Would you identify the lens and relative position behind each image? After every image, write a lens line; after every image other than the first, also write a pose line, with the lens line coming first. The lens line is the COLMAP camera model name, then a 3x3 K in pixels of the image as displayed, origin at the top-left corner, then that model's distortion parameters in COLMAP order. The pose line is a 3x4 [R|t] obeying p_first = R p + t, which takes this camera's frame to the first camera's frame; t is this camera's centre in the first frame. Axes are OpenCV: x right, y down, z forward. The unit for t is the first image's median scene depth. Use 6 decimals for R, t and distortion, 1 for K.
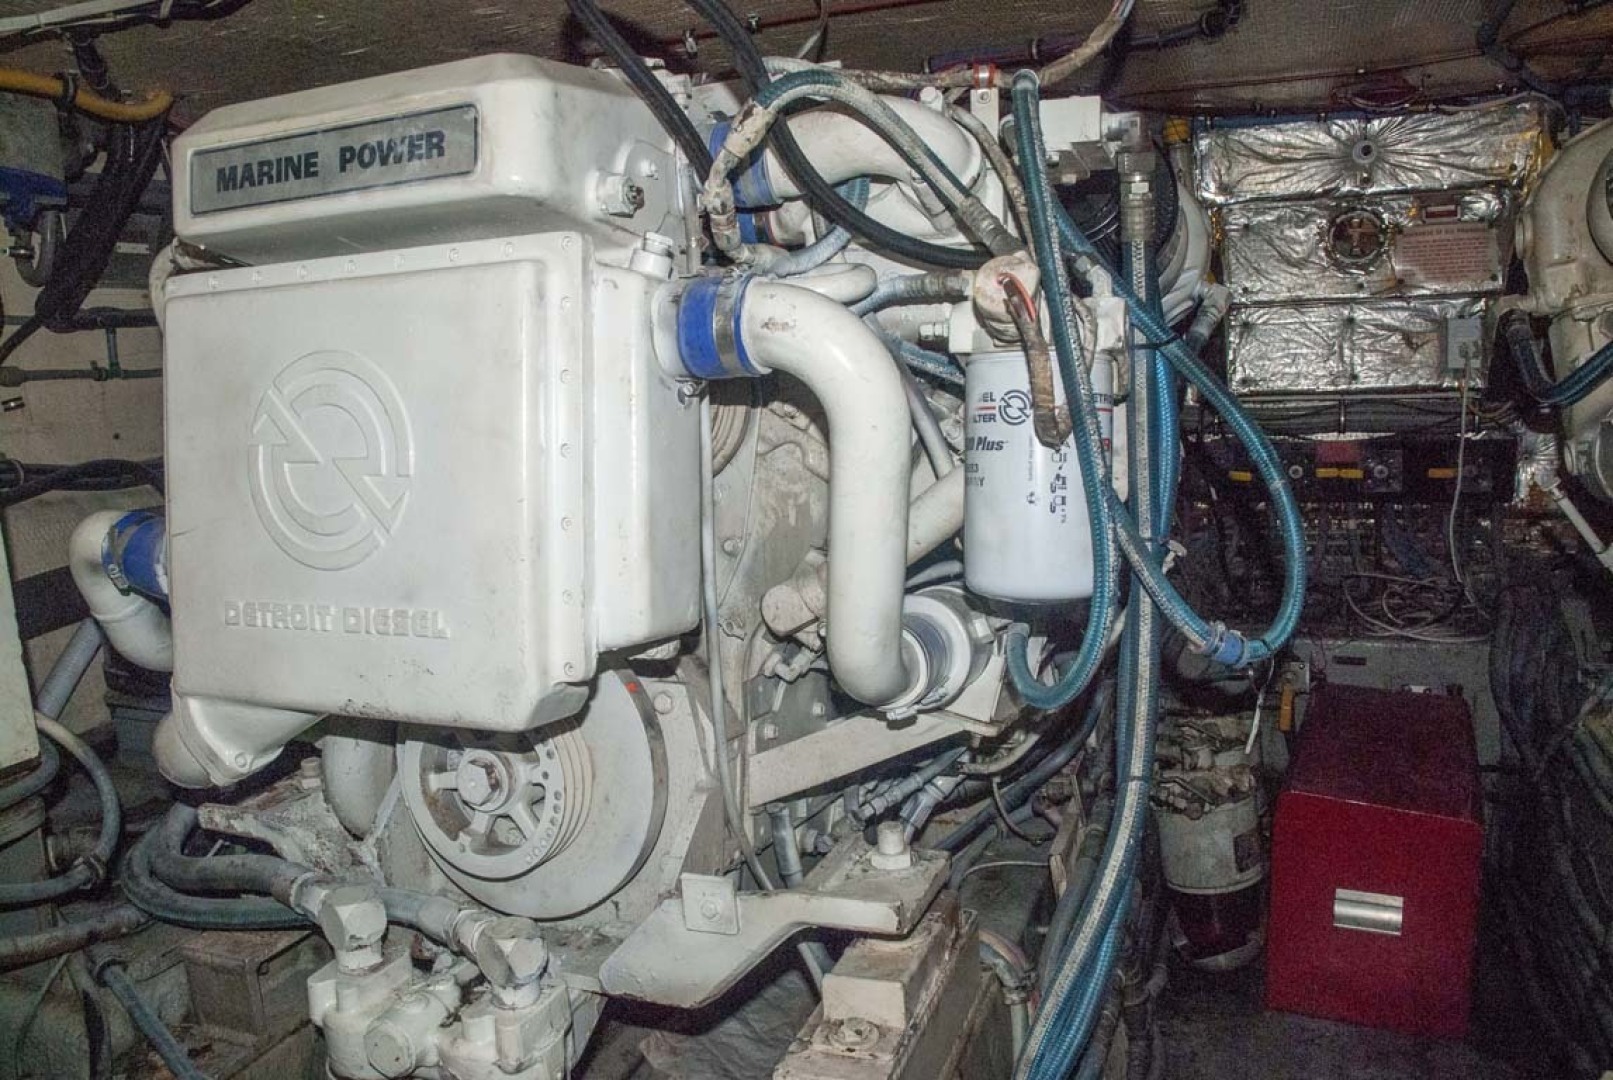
lens RADIAL K [[1242.7, 0, 795.2], [0, 1242.7, 568.1], [0, 0, 1]] dist [-0.187933, 0.154507]
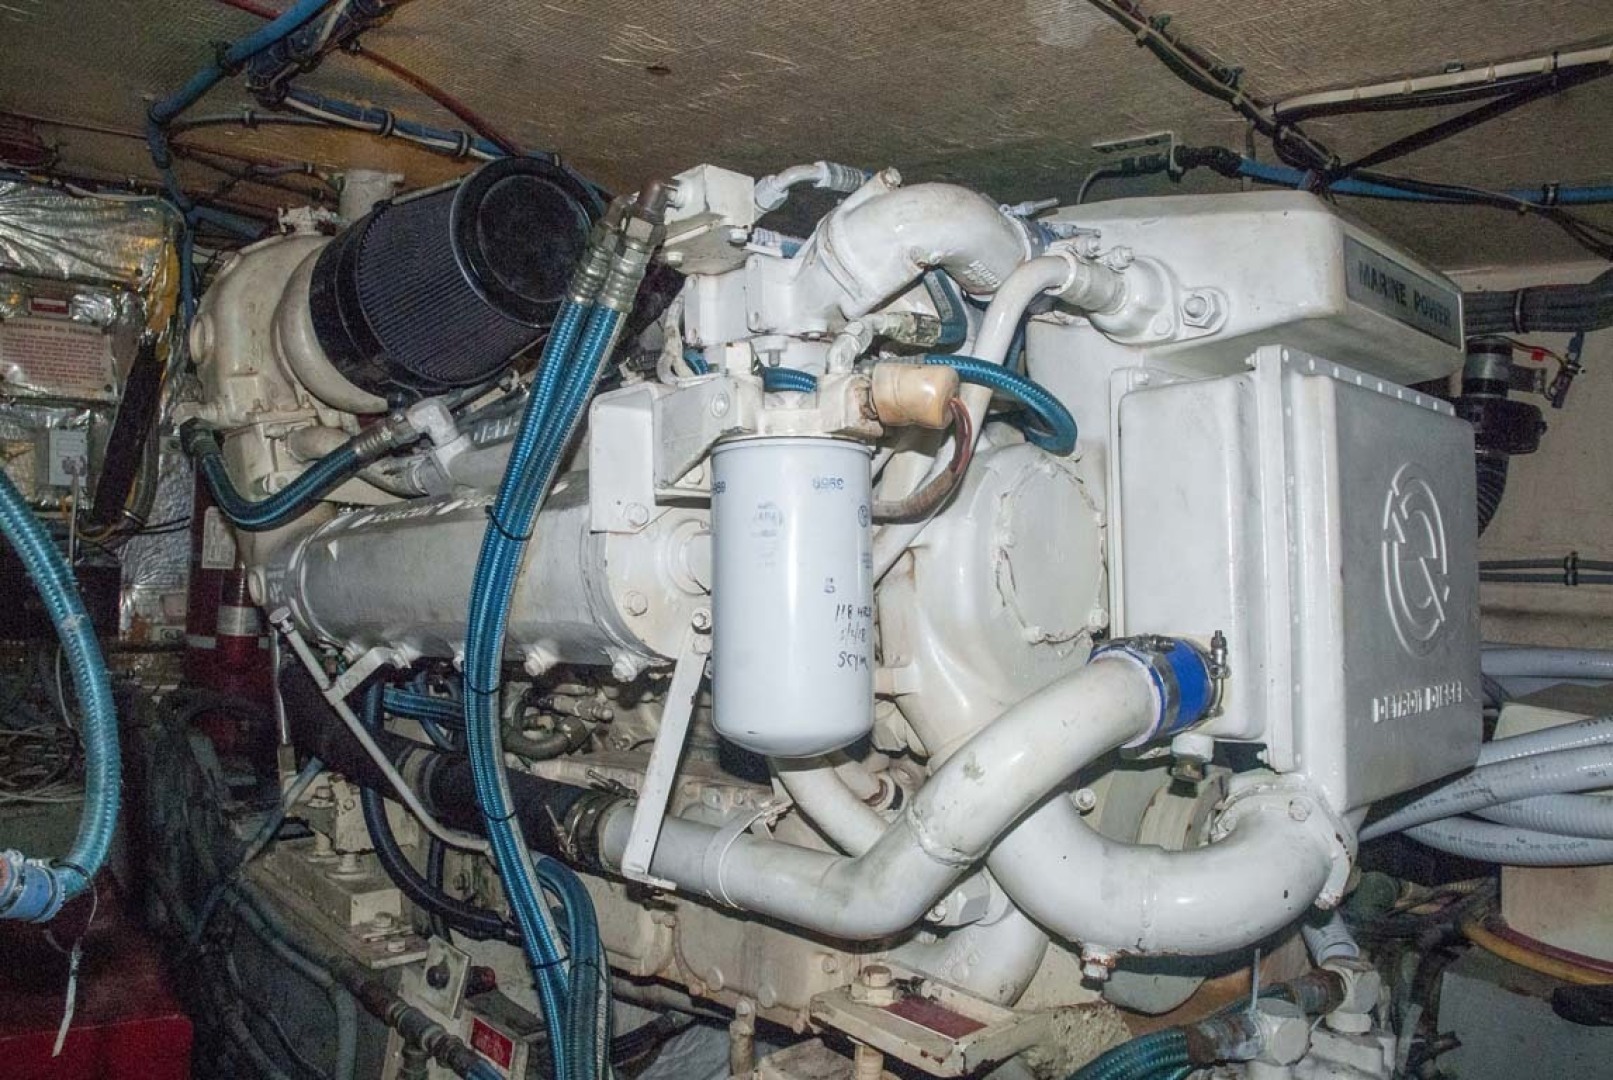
lens RADIAL K [[1242.7, 0, 795.2], [0, 1242.7, 568.1], [0, 0, 1]] dist [-0.187933, 0.154507]
pose [[0.421260, 0.027006, 0.906538, -0.007427], [0.073301, 0.995273, -0.063712, -0.012206], [-0.903973, 0.093290, 0.417289, 0.162026]]
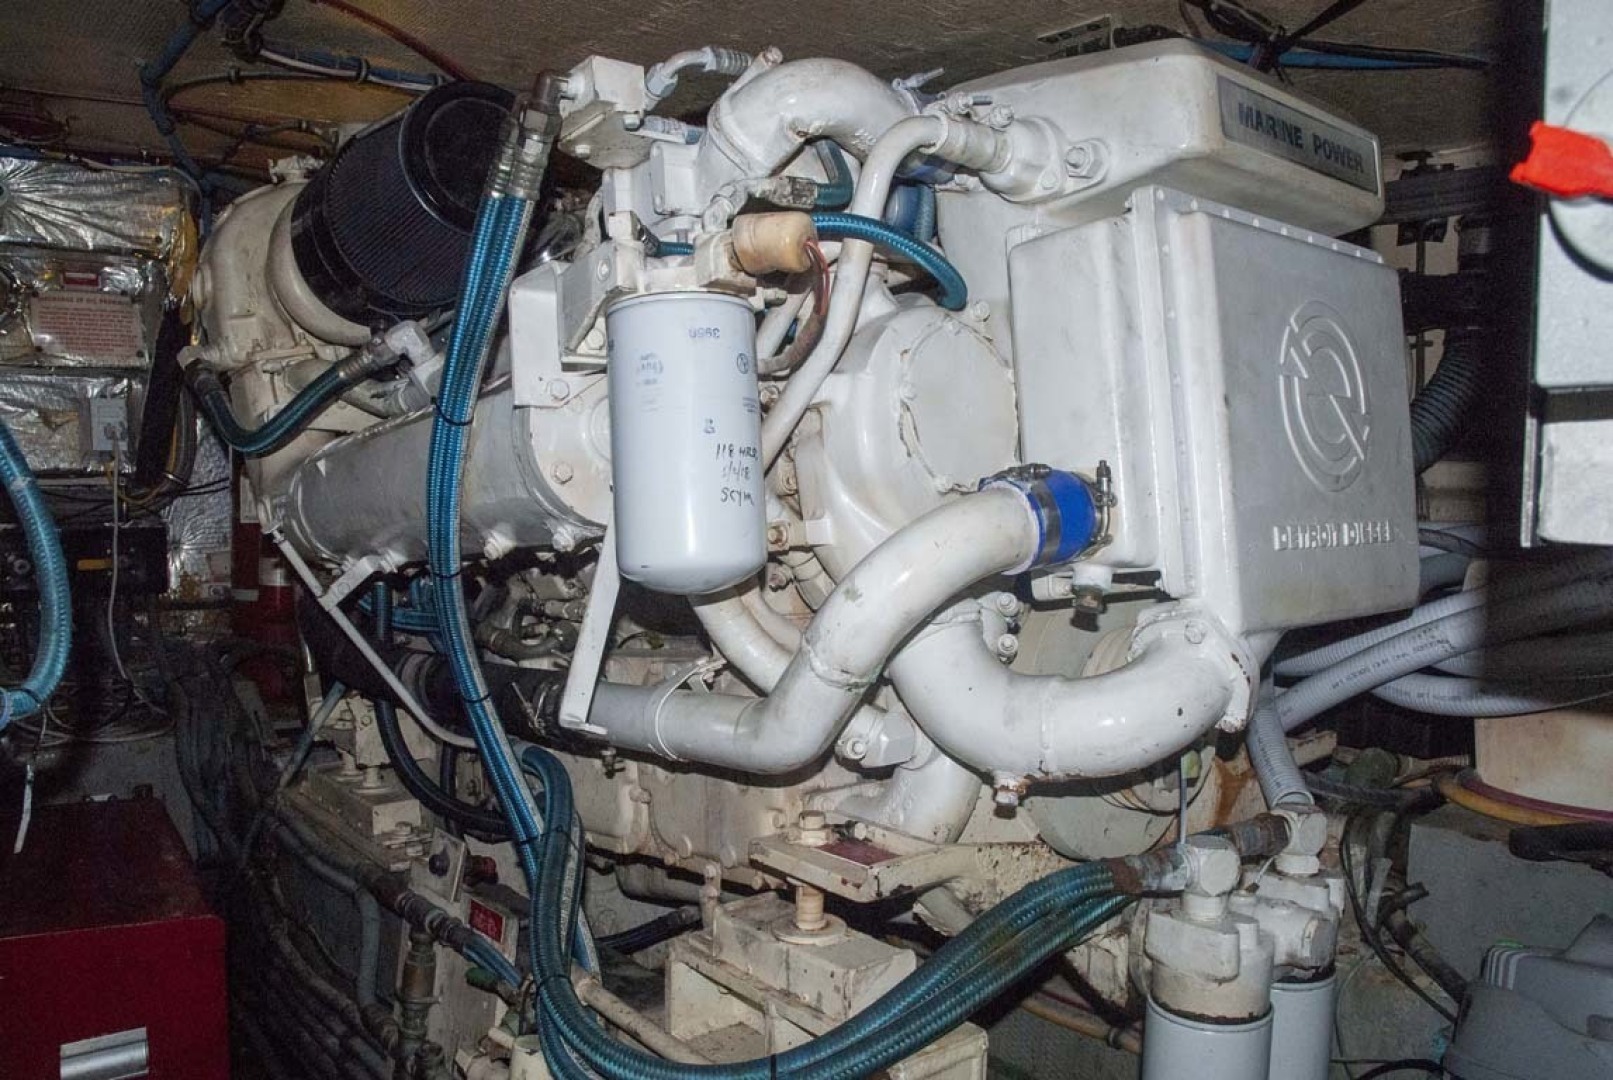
lens RADIAL K [[1250.6, 0, 791.1], [0, 1250.6, 569.1], [0, 0, 1]] dist [-0.189759, 0.161395]
pose [[0.480396, -0.022627, 0.876760, -0.006414], [0.120503, 0.991889, -0.040428, 0.030304], [-0.868734, 0.125074, 0.479227, 0.105067]]
